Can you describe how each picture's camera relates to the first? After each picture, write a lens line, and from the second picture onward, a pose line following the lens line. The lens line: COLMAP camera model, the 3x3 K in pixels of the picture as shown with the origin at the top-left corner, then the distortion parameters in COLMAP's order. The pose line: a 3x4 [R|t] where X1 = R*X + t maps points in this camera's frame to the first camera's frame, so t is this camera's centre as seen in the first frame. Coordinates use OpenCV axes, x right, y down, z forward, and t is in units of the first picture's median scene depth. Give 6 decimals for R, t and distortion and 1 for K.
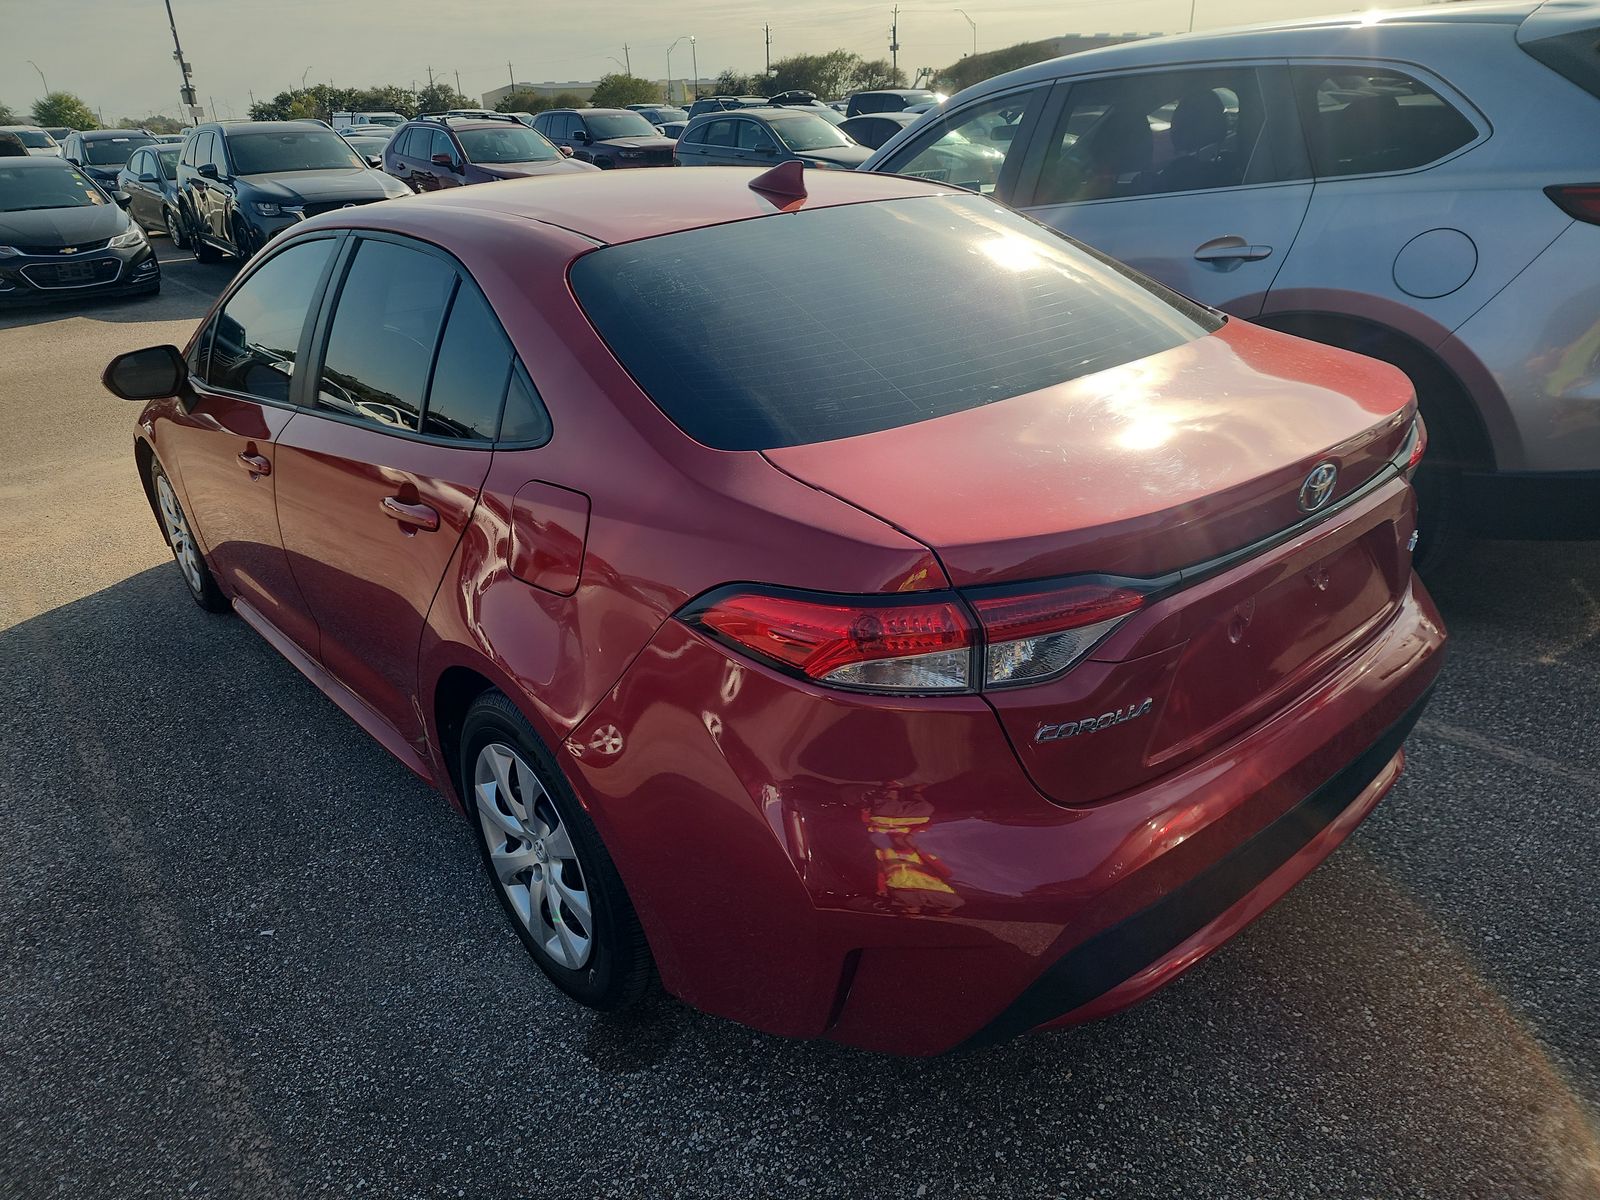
lens RADIAL K [[1087.7, 0, 798.8], [0, 1087.7, 599.2], [0, 0, 1]] dist [0.038466, -0.005422]
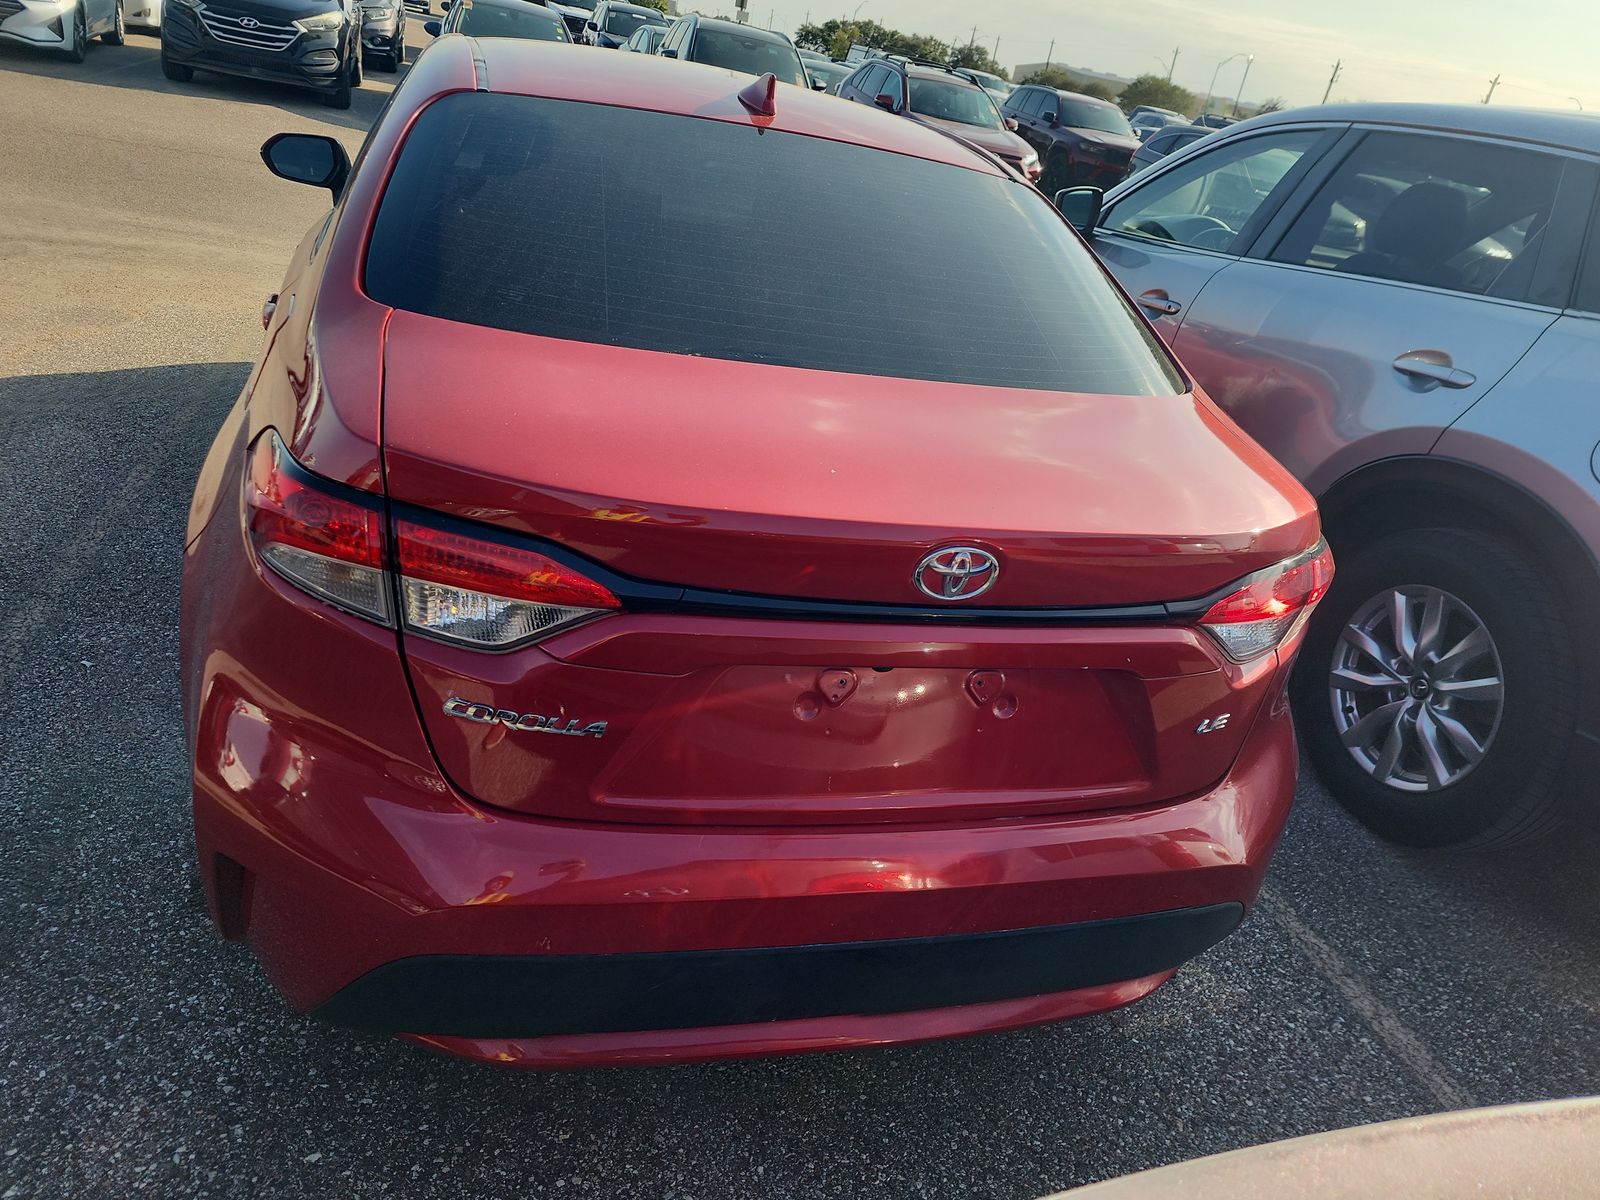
lens RADIAL K [[1134.0, 0, 800.8], [0, 1134.0, 605.0], [0, 0, 1]] dist [0.021275, -0.004836]
pose [[0.890074, 0.364113, -0.274207, 0.420109], [-0.363317, 0.930005, 0.055606, -0.059955], [0.275261, 0.050130, 0.960062, 0.142168]]
